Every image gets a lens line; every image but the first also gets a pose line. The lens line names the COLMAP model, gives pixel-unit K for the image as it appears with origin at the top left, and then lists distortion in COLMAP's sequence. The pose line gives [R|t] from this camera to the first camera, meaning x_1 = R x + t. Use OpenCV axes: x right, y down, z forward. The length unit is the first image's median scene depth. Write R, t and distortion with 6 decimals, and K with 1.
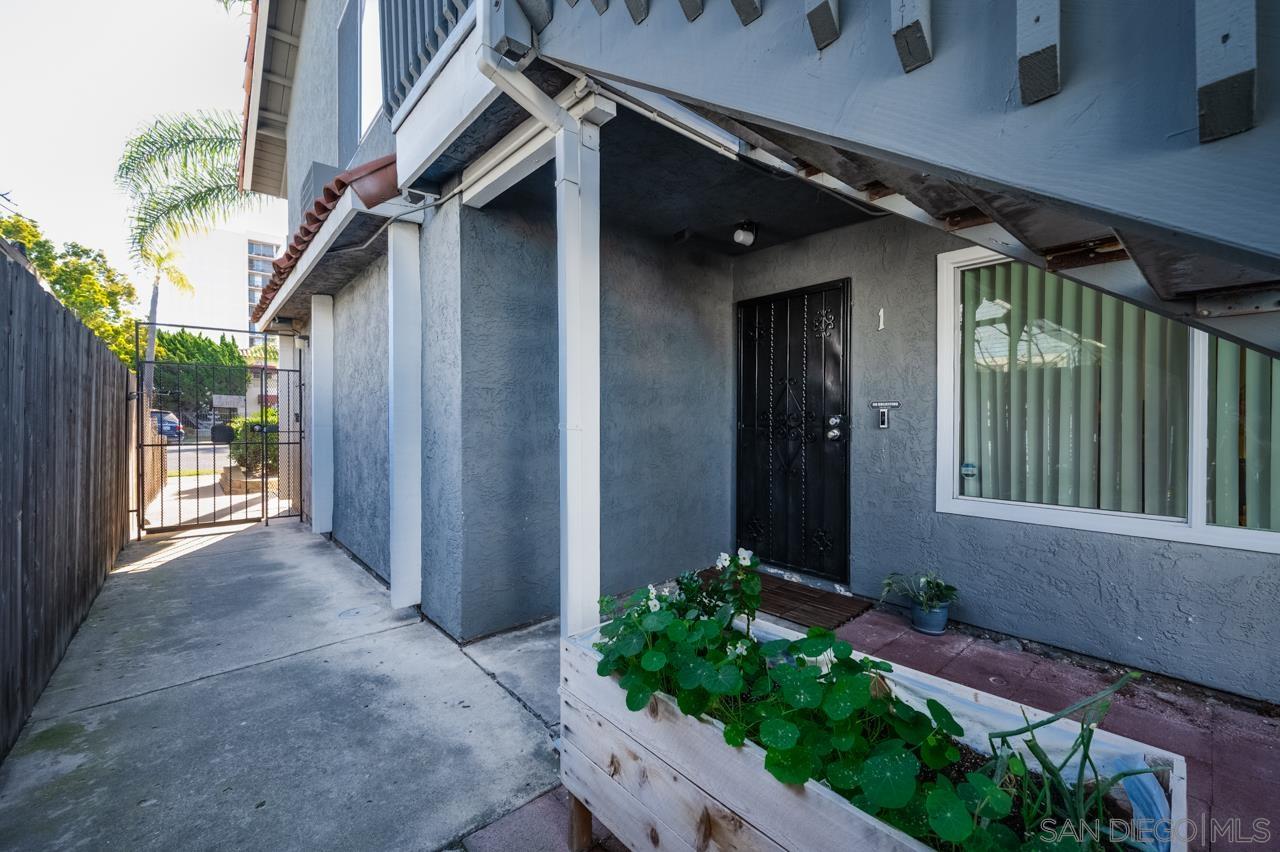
lens RADIAL K [[506.1, 0, 645.5], [0, 506.1, 425.4], [0, 0, 1]] dist [-0.000707, -0.000056]
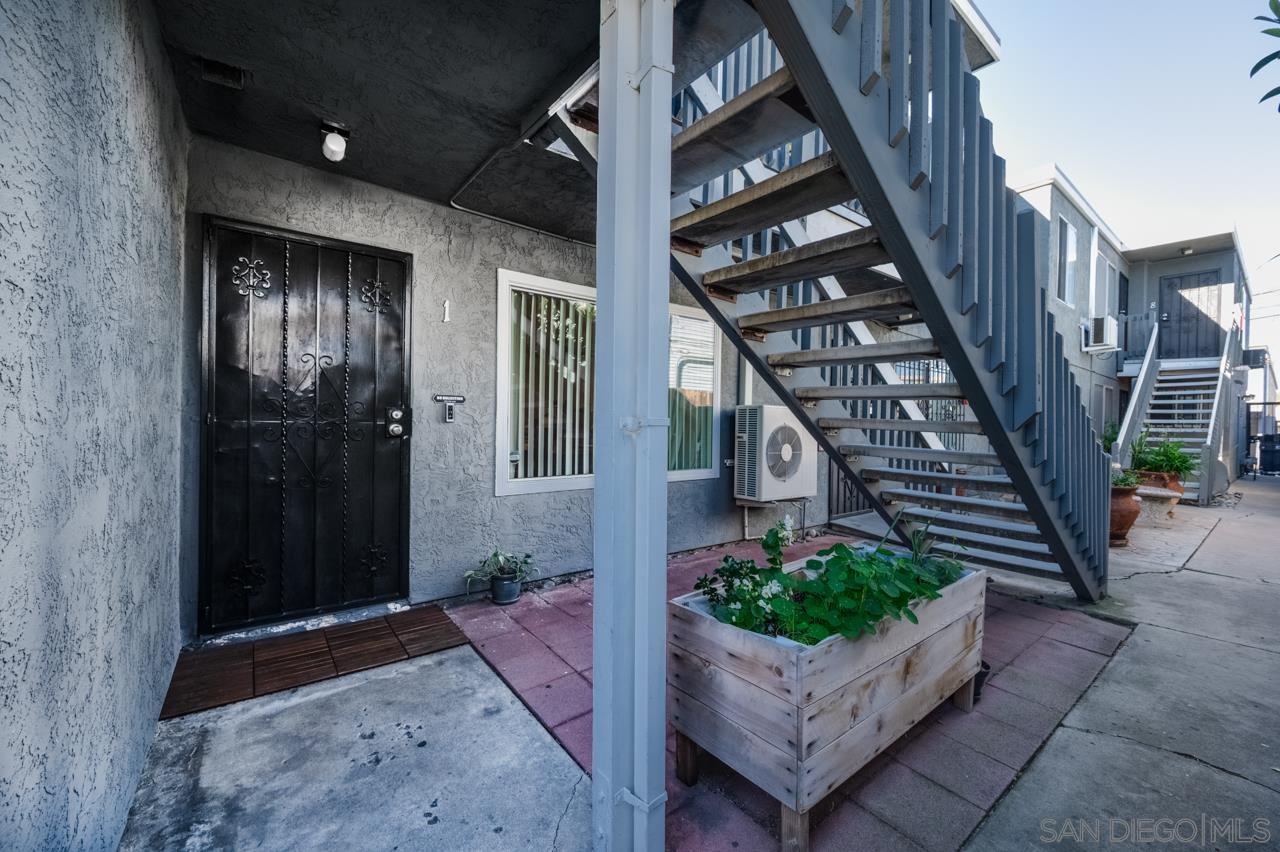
lens RADIAL K [[506.1, 0, 645.5], [0, 506.1, 425.4], [0, 0, 1]] dist [-0.000707, -0.000056]
pose [[0.065017, -0.009053, 0.997843, -0.483386], [-0.004443, 0.999946, 0.009361, 0.000340], [-0.997874, -0.005042, 0.064973, 0.546336]]
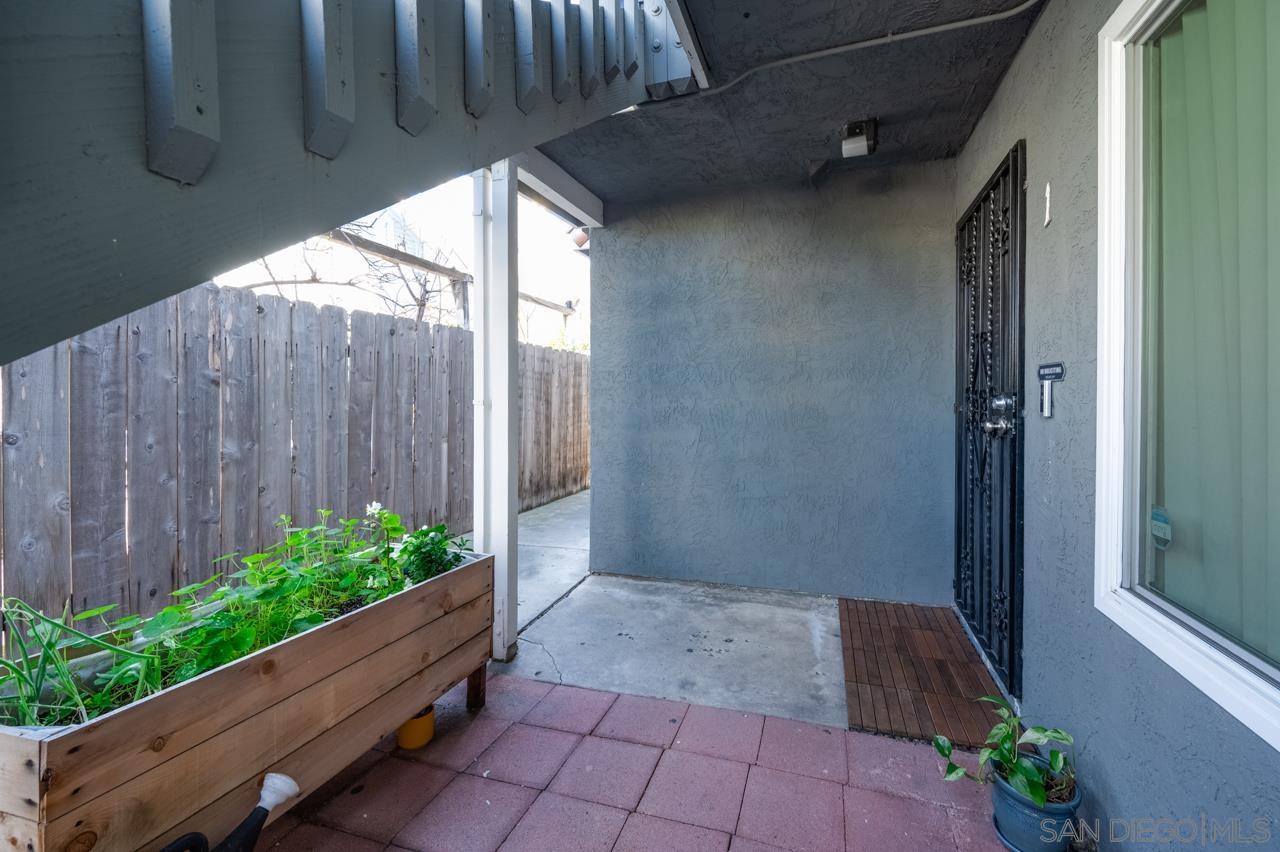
lens RADIAL K [[508.8, 0, 672.4], [0, 508.8, 402.3], [0, 0, 1]] dist [-0.000699, -0.000030]
pose [[0.531831, 0.012233, -0.846762, 0.691105], [-0.014910, 0.999876, 0.005080, -0.006113], [0.846719, 0.009924, 0.531947, 0.404611]]
